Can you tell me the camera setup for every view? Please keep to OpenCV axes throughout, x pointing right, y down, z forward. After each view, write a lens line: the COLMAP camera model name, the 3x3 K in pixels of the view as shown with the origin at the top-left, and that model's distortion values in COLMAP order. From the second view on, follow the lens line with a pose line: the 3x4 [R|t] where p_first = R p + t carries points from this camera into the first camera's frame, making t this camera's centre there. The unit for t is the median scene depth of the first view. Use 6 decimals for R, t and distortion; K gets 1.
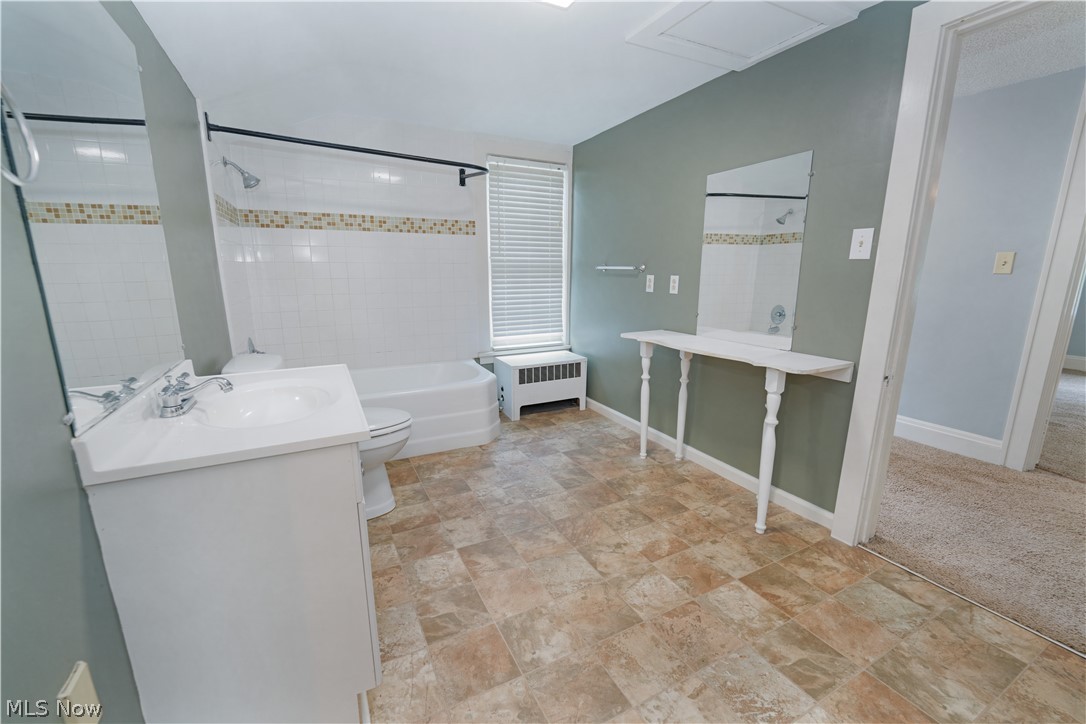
lens RADIAL K [[443.6, 0, 548.4], [0, 443.6, 373.5], [0, 0, 1]] dist [0.003774, -0.000319]
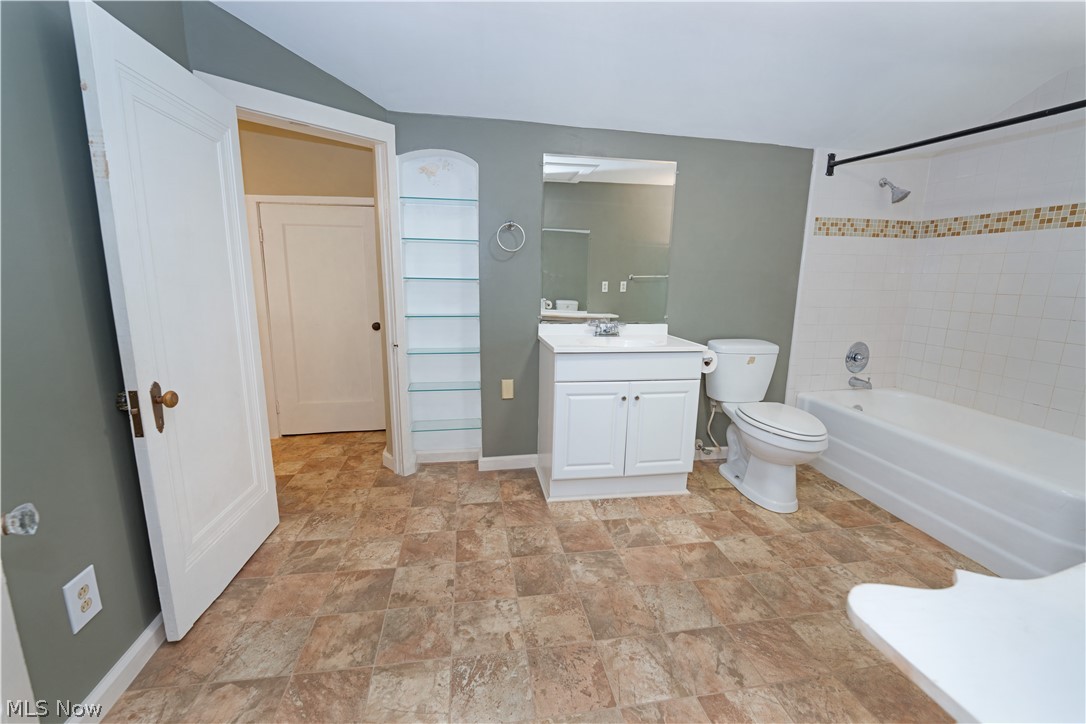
lens RADIAL K [[443.6, 0, 546.7], [0, 443.6, 351.5], [0, 0, 1]] dist [0.003774, -0.000319]
pose [[-0.307156, 0.162365, -0.937706, 0.991367], [-0.243550, 0.939112, 0.242387, -0.285650], [0.919966, 0.302829, -0.248910, 1.172589]]
